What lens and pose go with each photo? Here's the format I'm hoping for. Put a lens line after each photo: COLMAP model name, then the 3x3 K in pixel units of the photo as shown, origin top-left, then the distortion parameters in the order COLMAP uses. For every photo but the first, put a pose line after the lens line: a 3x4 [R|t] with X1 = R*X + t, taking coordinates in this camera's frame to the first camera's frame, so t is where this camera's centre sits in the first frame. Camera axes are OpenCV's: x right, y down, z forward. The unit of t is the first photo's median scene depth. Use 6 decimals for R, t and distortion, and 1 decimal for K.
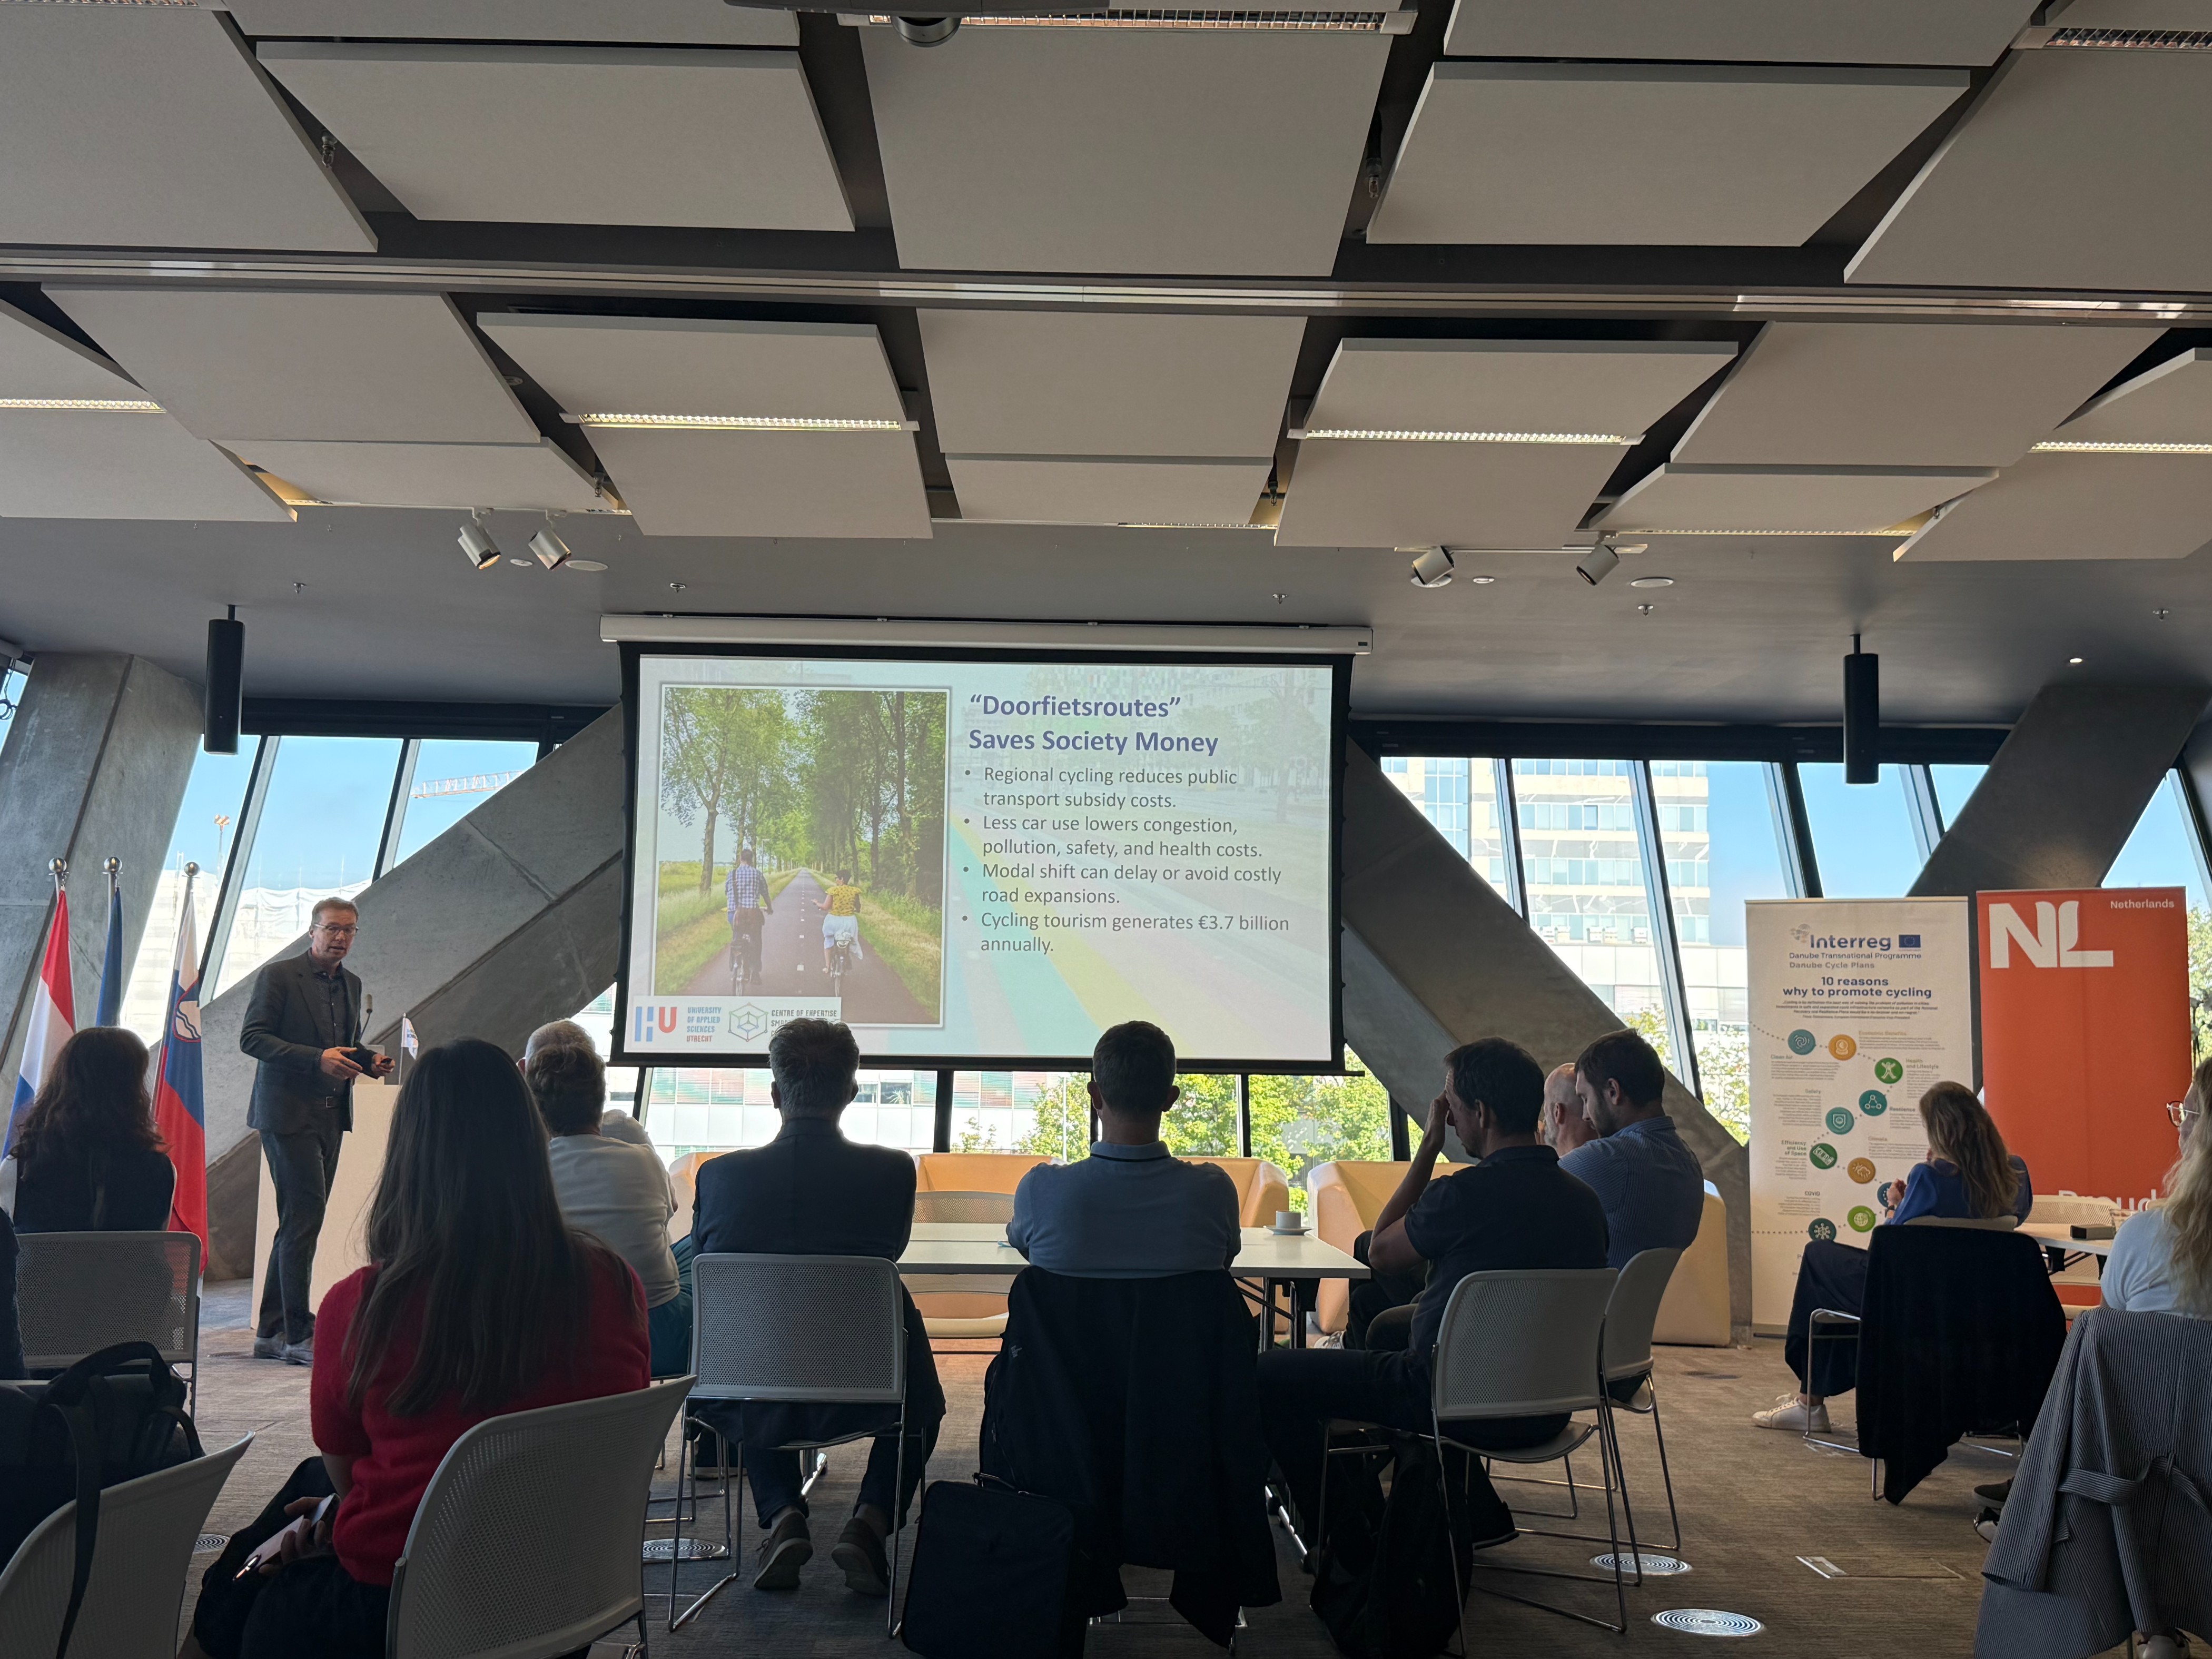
lens RADIAL K [[2233.7, 0, 1095.9], [0, 2233.7, 817.5], [0, 0, 1]] dist [0.064818, 0.000000]
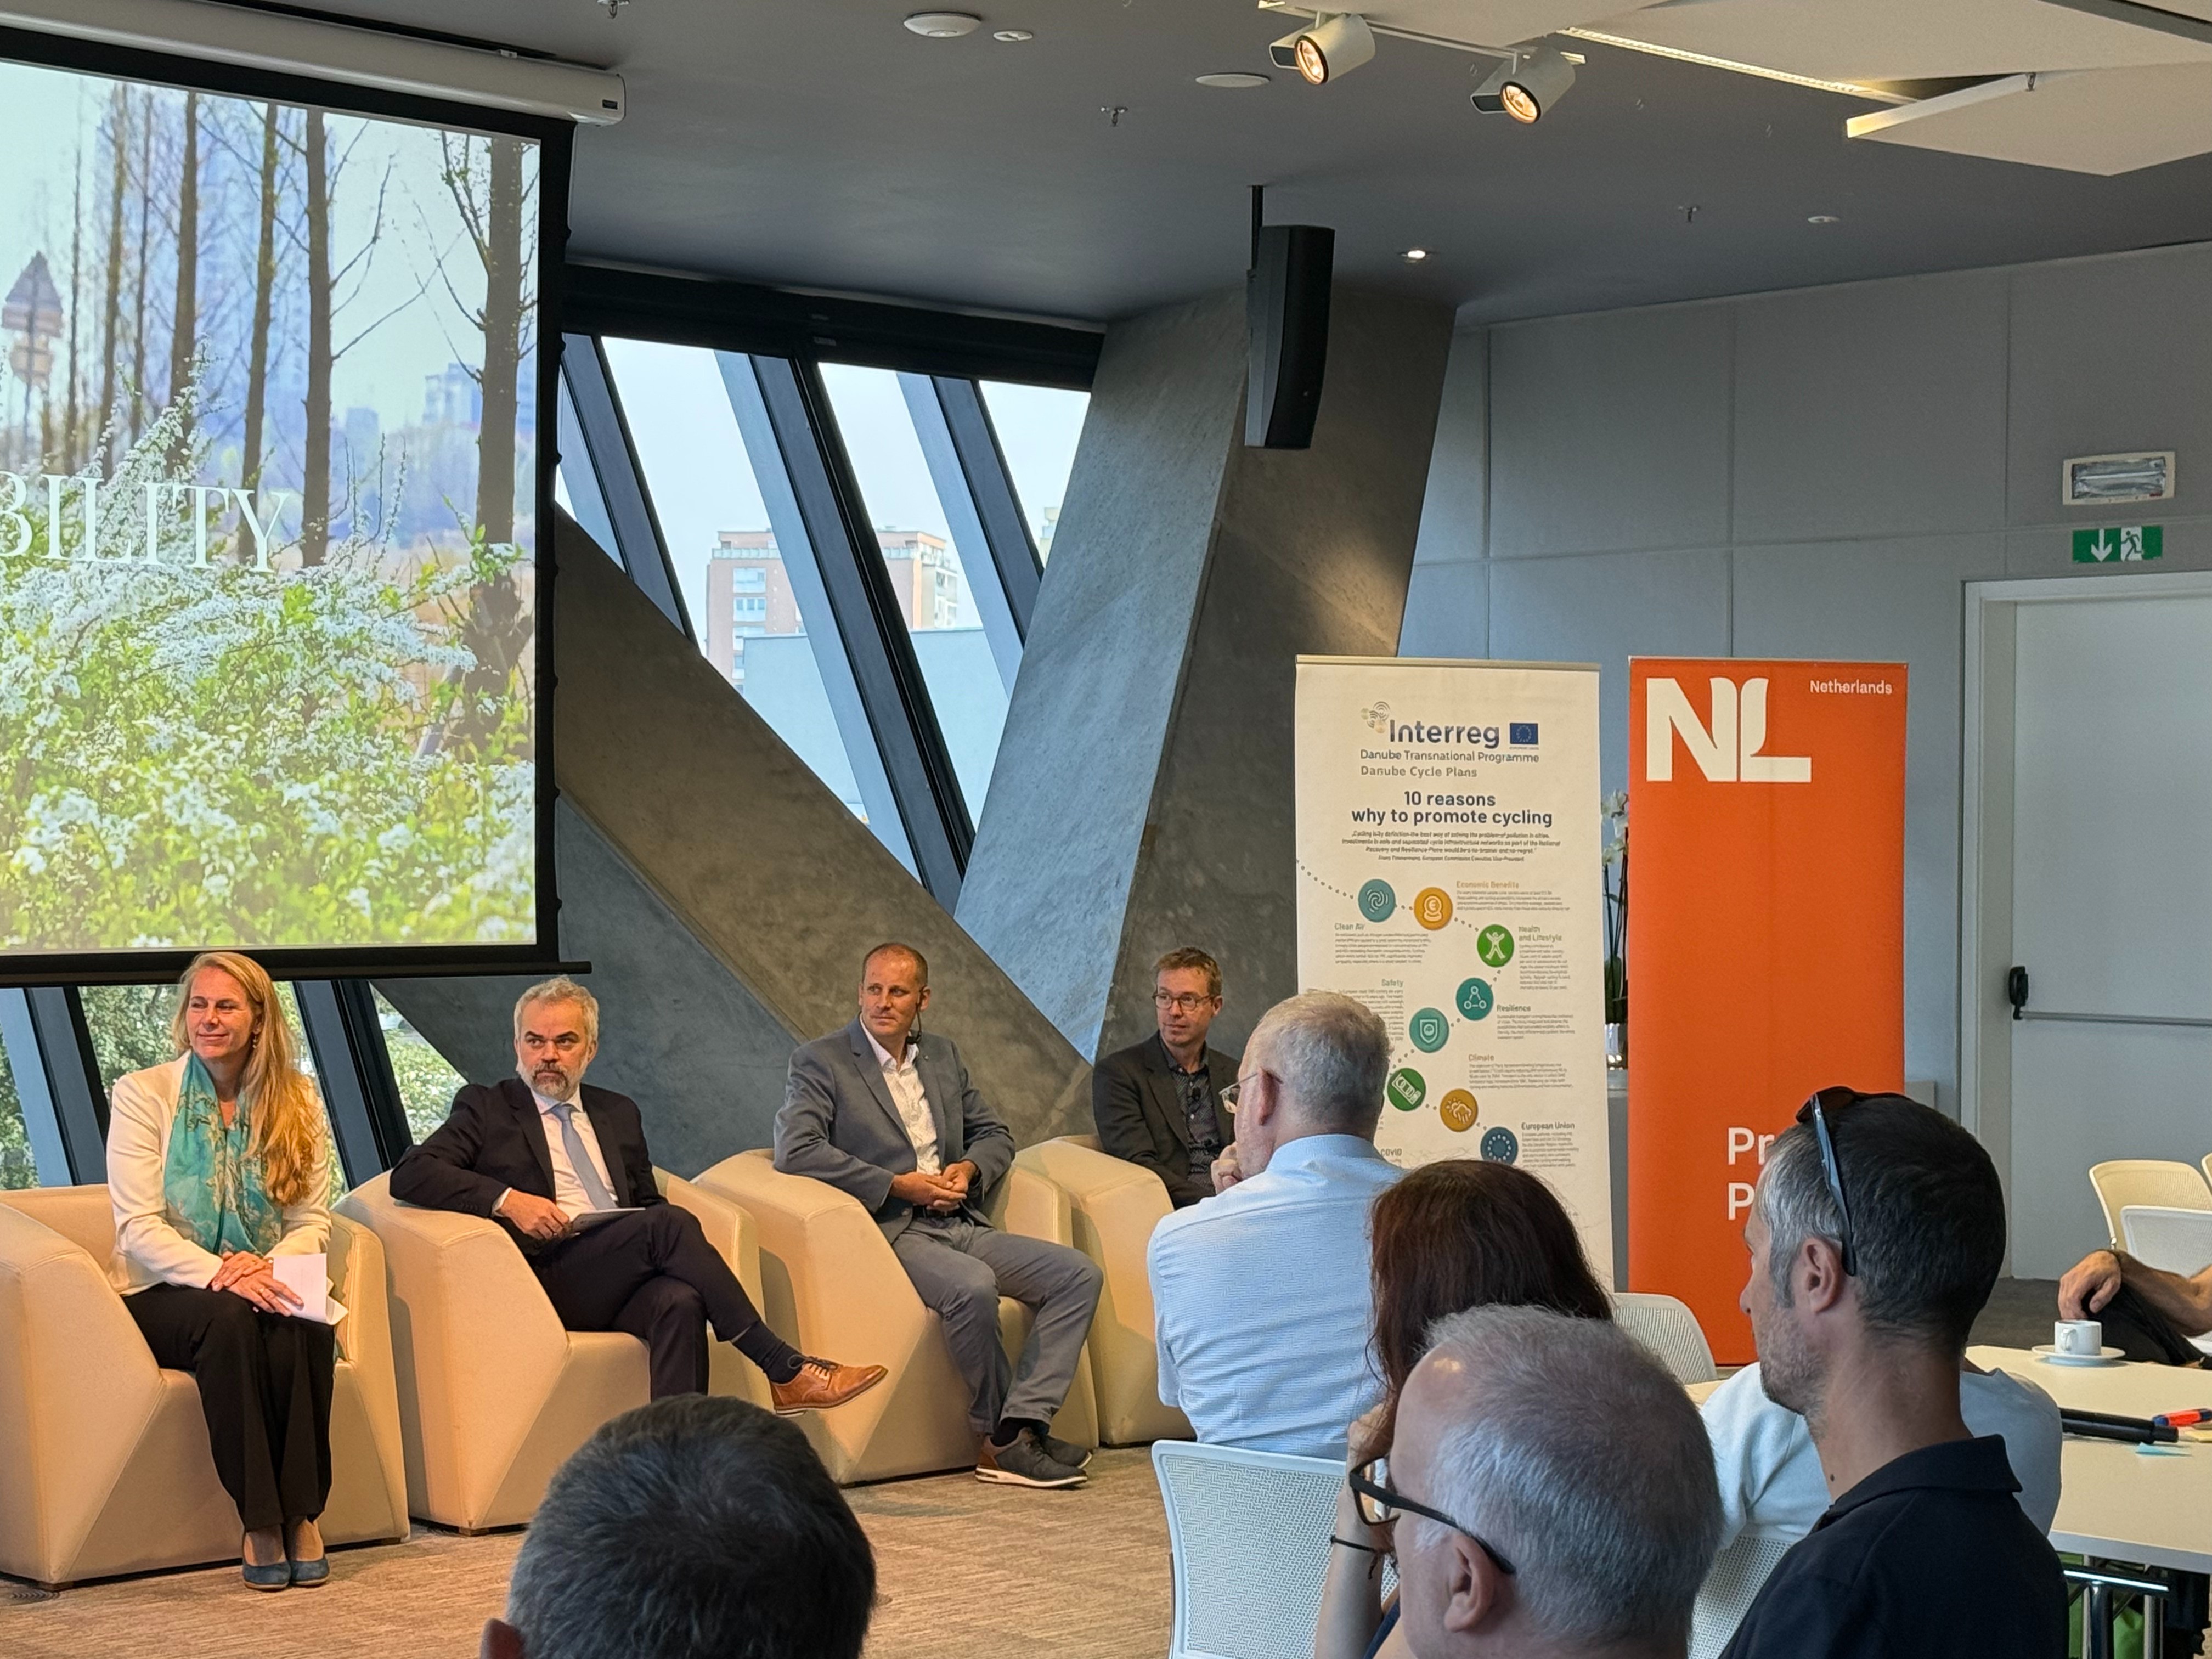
lens RADIAL K [[4211.0, 0, 1103.7], [0, 4211.0, 832.3], [0, 0, 1]] dist [0.166560, 0.000000]
pose [[0.703659, -0.010017, 0.710467, -0.526554], [-0.079173, 0.992569, 0.092409, -0.015057], [-0.706113, -0.121274, 0.697637, 0.278304]]
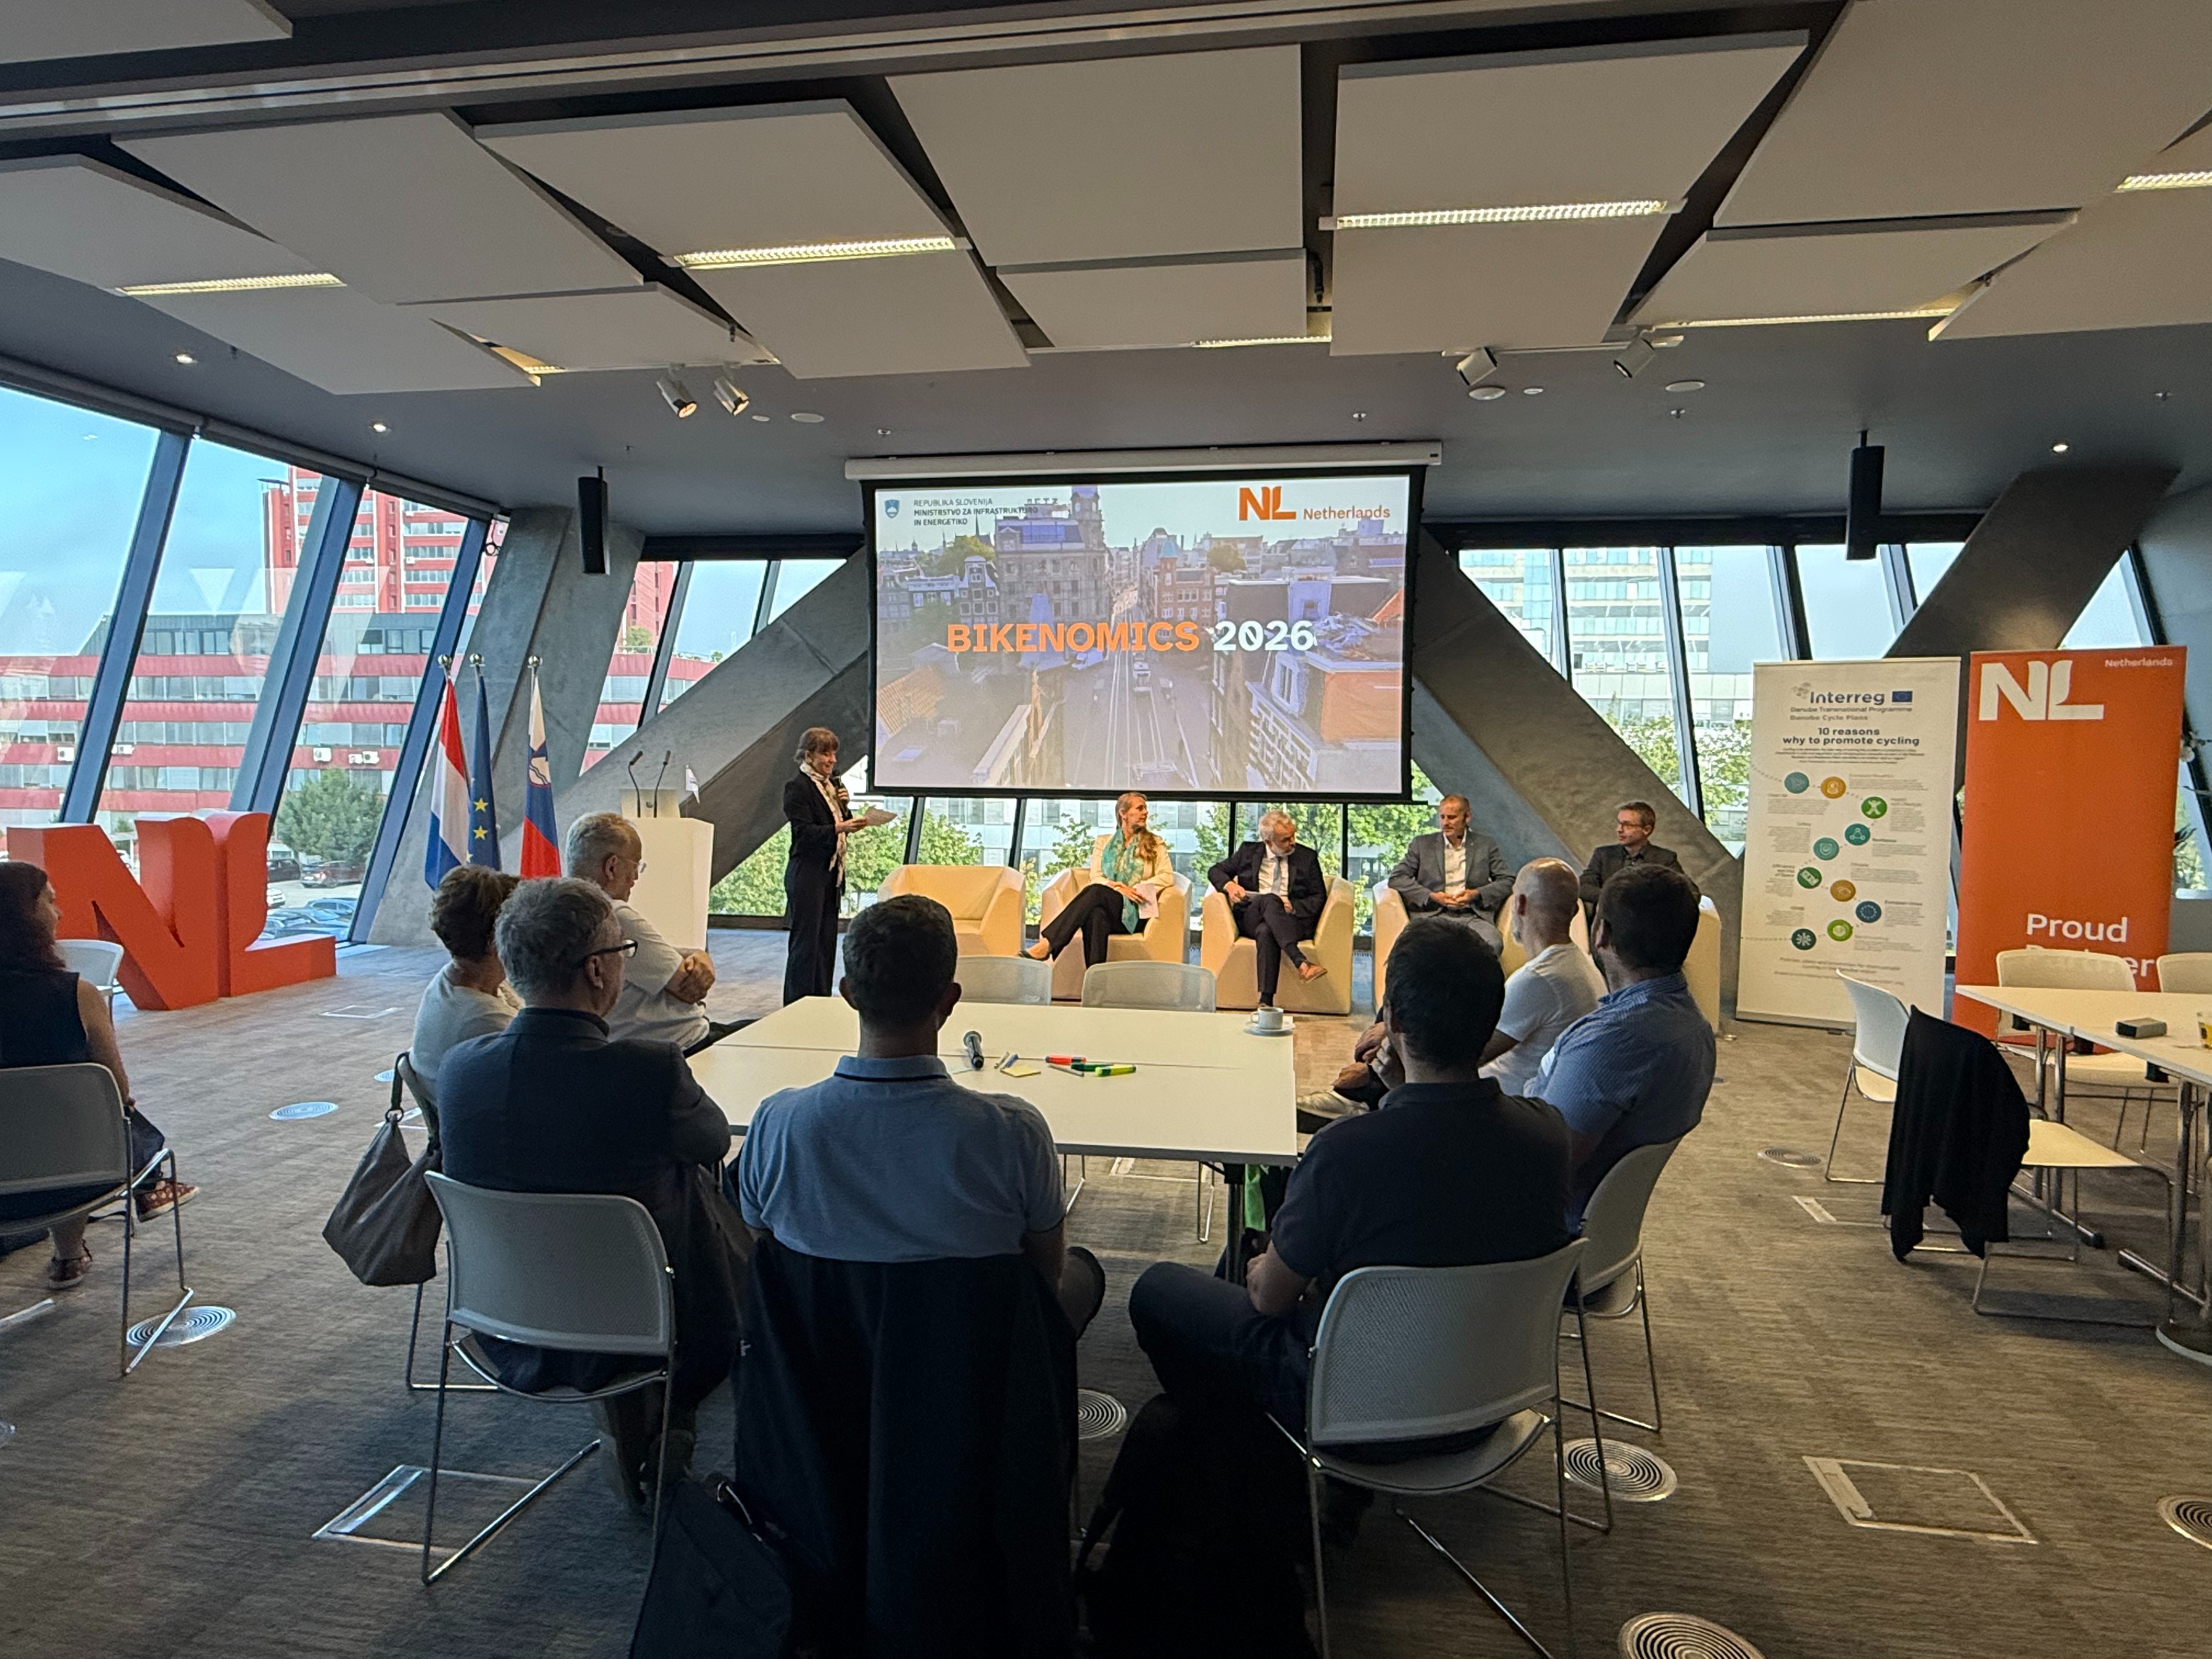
lens RADIAL K [[1291.5, 0, 1096.7], [0, 1291.5, 834.0], [0, 0, 1]] dist [-0.013163, 0.009422]
pose [[0.985018, 0.005008, -0.172378, 0.066957], [0.025652, 0.984203, 0.175178, -0.002212], [0.170532, -0.176975, 0.969329, 0.273287]]
